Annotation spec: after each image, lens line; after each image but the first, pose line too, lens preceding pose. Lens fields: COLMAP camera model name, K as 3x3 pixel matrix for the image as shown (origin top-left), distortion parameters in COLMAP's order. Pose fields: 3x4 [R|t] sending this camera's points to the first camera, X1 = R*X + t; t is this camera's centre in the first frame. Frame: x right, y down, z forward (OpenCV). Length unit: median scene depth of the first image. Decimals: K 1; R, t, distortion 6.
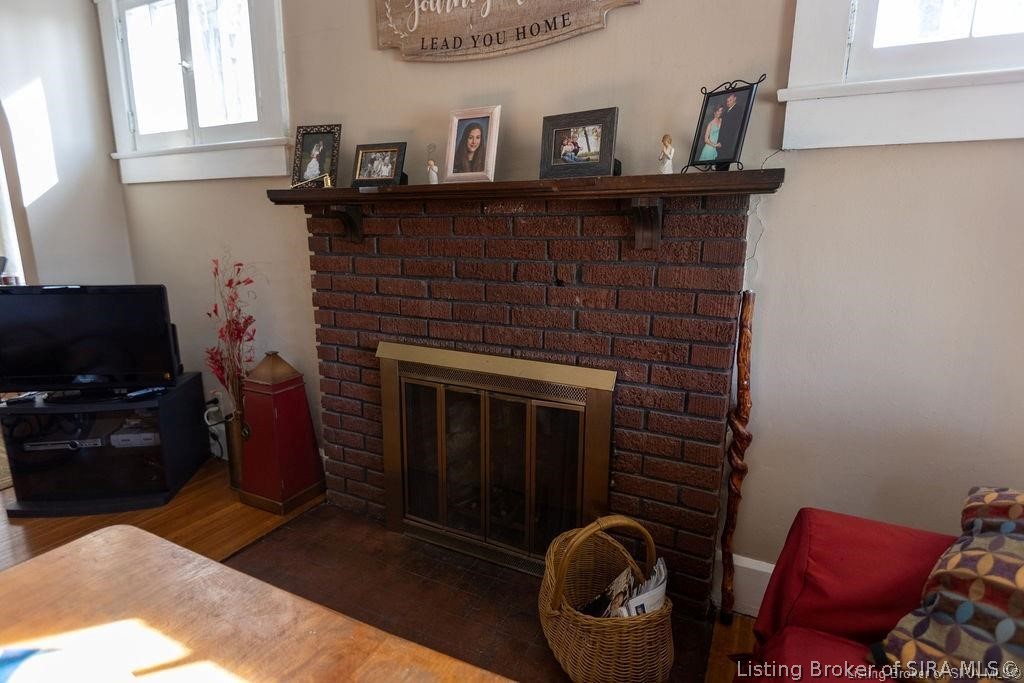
lens RADIAL K [[542.7, 0, 512.2], [0, 542.7, 342.7], [0, 0, 1]] dist [0.002152, 0.000086]
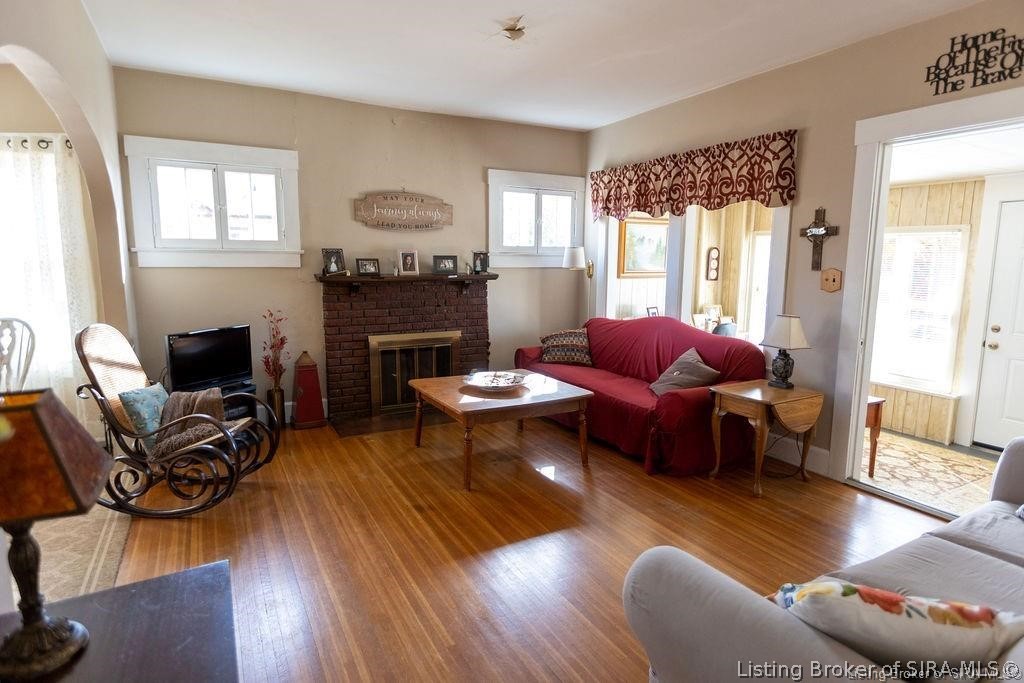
lens RADIAL K [[563.4, 0, 512.8], [0, 563.4, 335.7], [0, 0, 1]] dist [0.006216, -0.000066]
pose [[0.554520, -0.116060, 0.824038, -2.033385], [0.165462, 0.985833, 0.027503, 0.034621], [-0.815555, 0.121096, 0.565867, -1.002148]]
